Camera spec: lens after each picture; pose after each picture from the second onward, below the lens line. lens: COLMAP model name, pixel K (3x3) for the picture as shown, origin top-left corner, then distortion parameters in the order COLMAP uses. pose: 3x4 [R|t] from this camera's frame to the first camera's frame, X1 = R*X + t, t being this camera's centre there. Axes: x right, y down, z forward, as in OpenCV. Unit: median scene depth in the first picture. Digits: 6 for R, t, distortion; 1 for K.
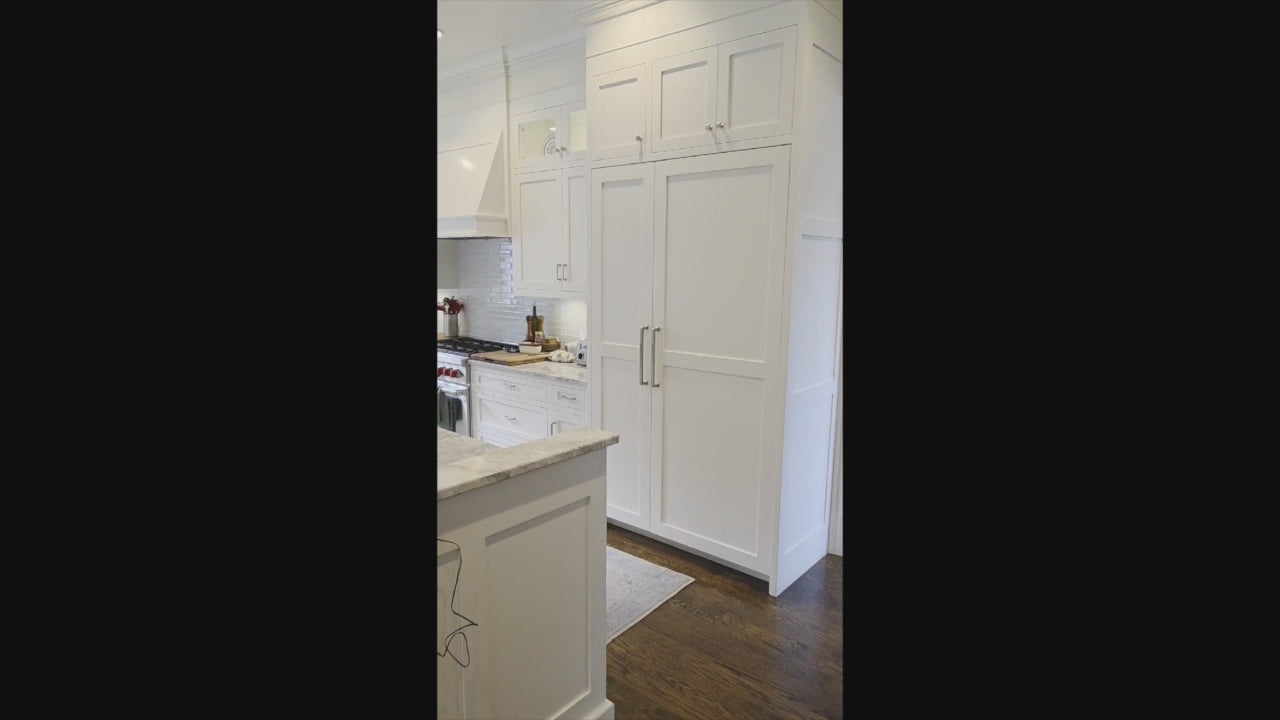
lens RADIAL K [[592.1, 0, 646.7], [0, 592.1, 361.0], [0, 0, 1]] dist [-0.001331, -0.000071]
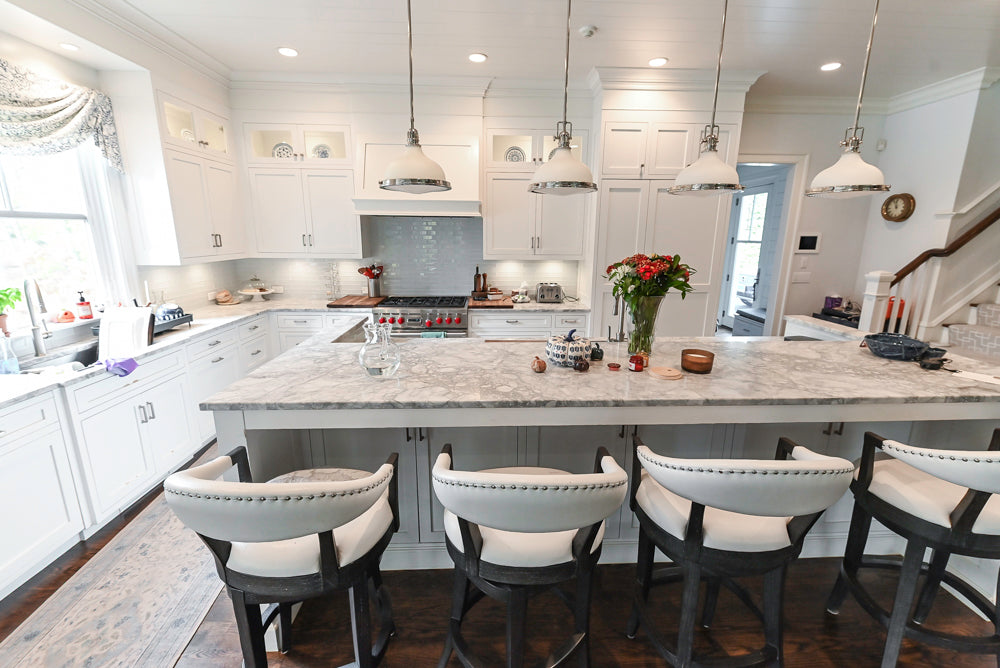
lens RADIAL K [[421.5, 0, 499.9], [0, 421.5, 331.4], [0, 0, 1]] dist [0.000010, -0.005060]
pose [[0.751575, -0.156214, 0.640884, -0.879965], [0.107295, 0.987567, 0.114891, -0.054945], [-0.650863, -0.017586, 0.758991, 0.224675]]
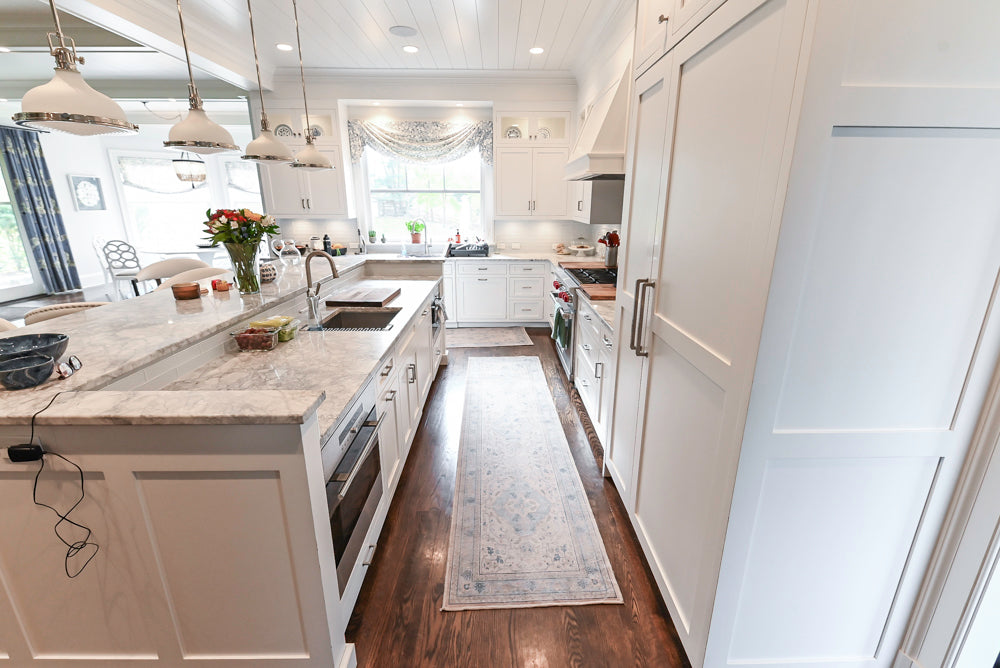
lens RADIAL K [[428.6, 0, 511.1], [0, 428.6, 328.0], [0, 0, 1]] dist [-0.004034, -0.004251]
pose [[0.657357, 0.203105, -0.725693, 0.230966], [-0.117431, 0.978839, 0.167582, -0.051801], [0.744374, -0.024942, 0.667297, 0.362176]]
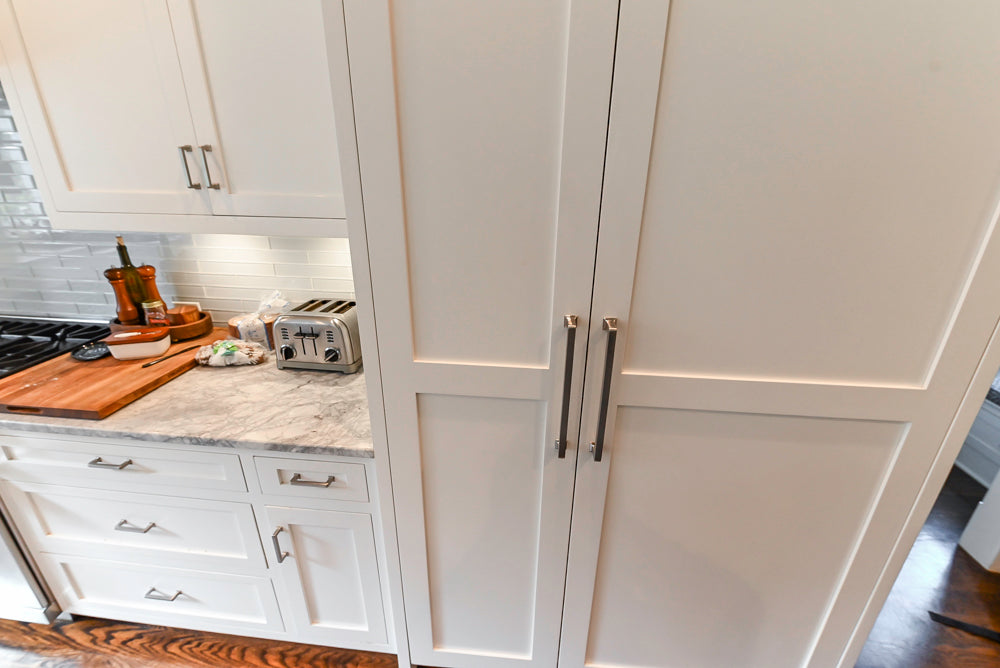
lens RADIAL K [[421.5, 0, 506.4], [0, 421.5, 330.9], [0, 0, 1]] dist [0.000010, -0.005060]
pose [[0.832605, -0.200725, 0.516215, -0.131719], [0.083094, 0.966740, 0.241886, -0.089424], [-0.547599, -0.158501, 0.821592, 0.601215]]
